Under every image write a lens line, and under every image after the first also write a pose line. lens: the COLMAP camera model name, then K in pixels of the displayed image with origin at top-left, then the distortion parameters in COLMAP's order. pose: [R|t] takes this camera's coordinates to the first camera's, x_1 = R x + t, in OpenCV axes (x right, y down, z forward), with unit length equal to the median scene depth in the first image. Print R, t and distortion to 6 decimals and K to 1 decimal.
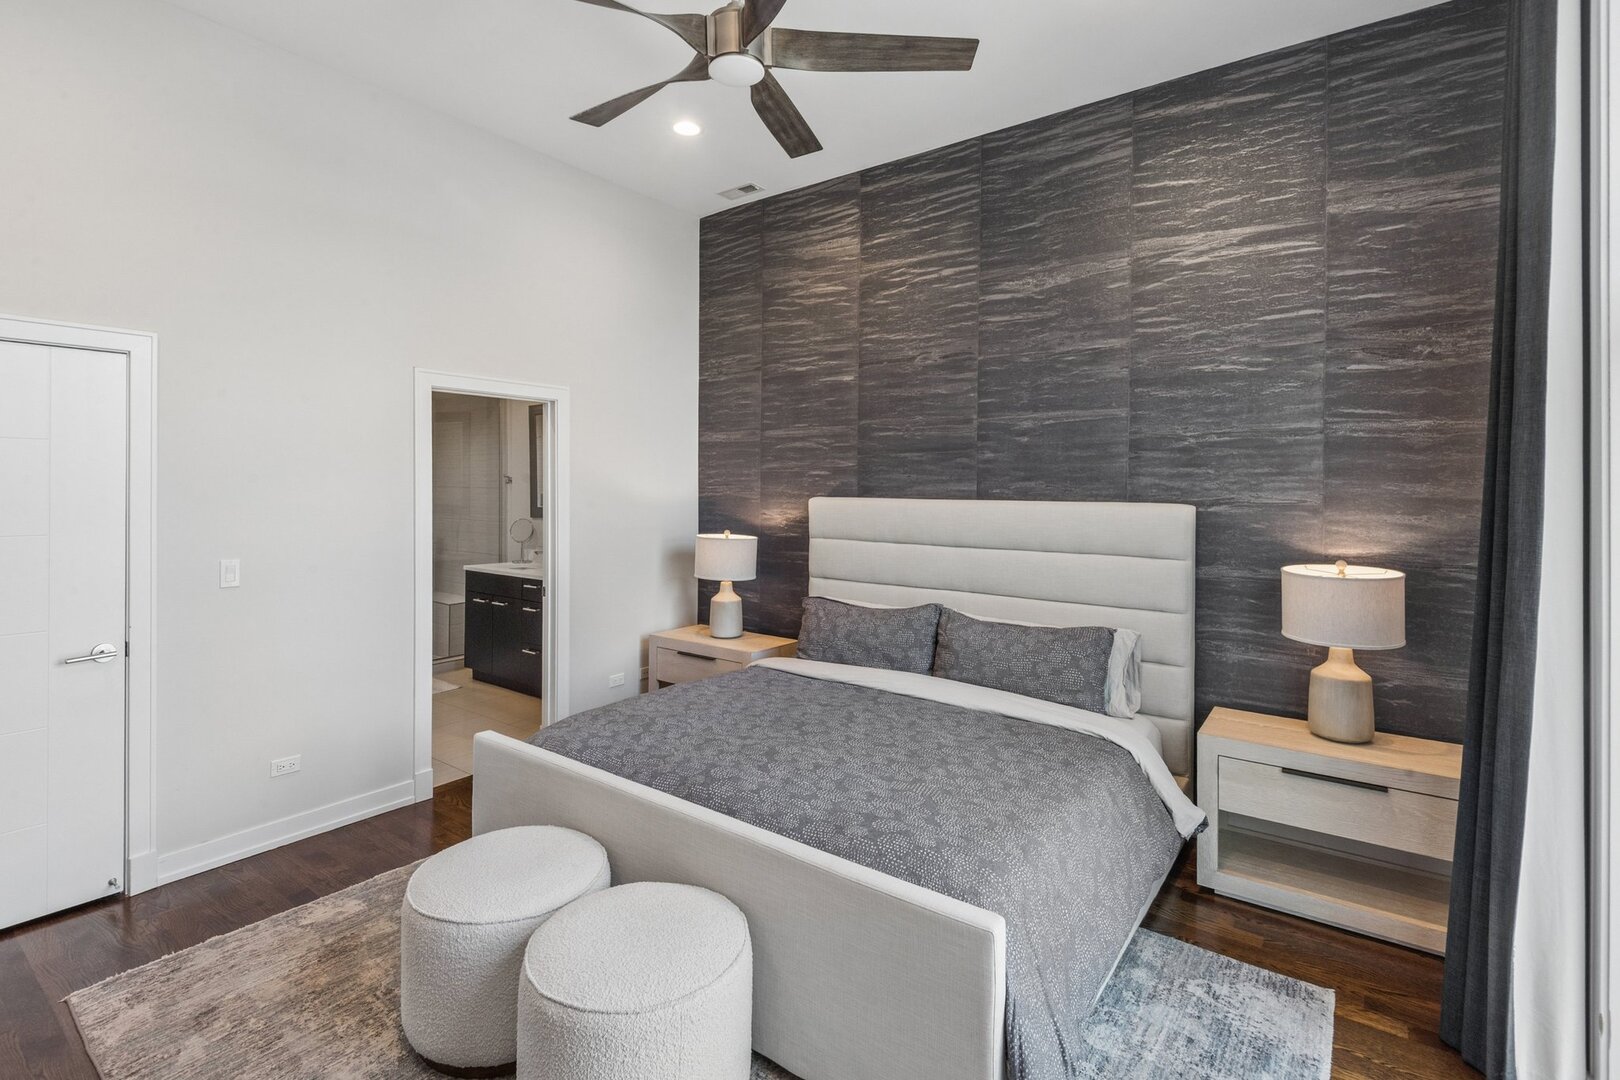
lens RADIAL K [[738.8, 0, 798.3], [0, 738.8, 493.6], [0, 0, 1]] dist [0.011737, -0.000426]
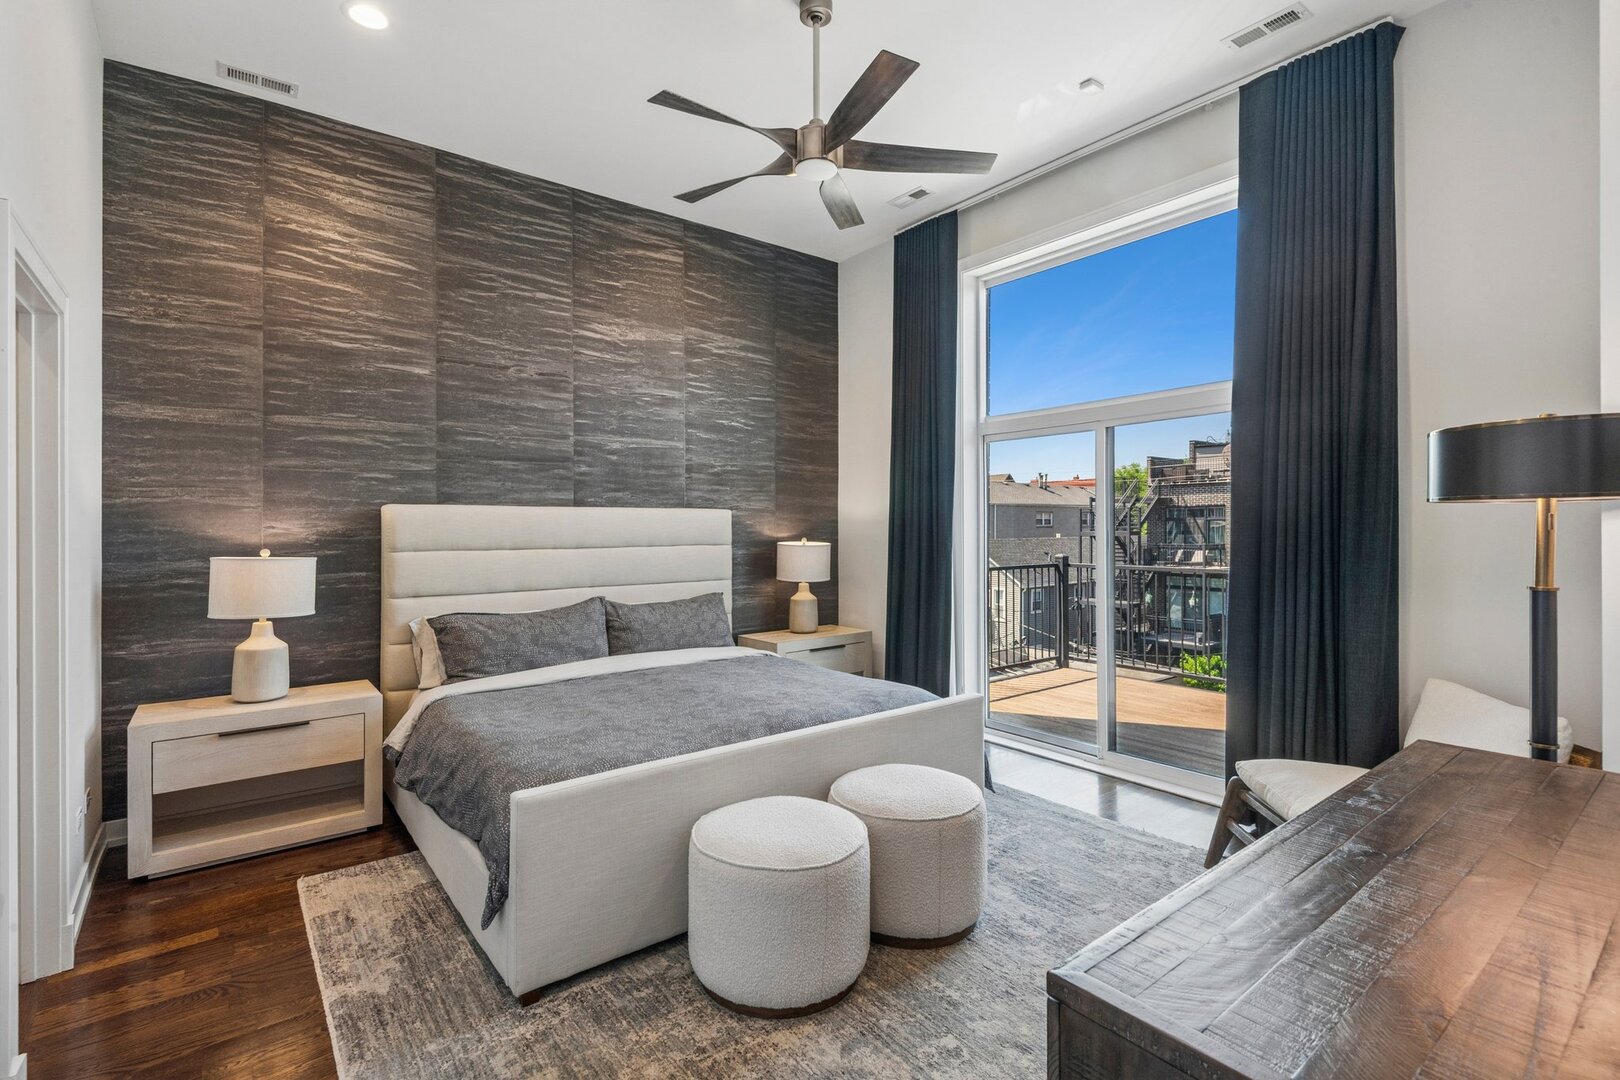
lens RADIAL K [[736.8, 0, 808.3], [0, 736.8, 517.9], [0, 0, 1]] dist [0.018032, -0.019776]
pose [[0.261220, -0.002964, 0.965275, -0.739615], [0.007841, 0.999969, 0.000949, 0.025775], [-0.965247, 0.007320, 0.261235, 0.348916]]
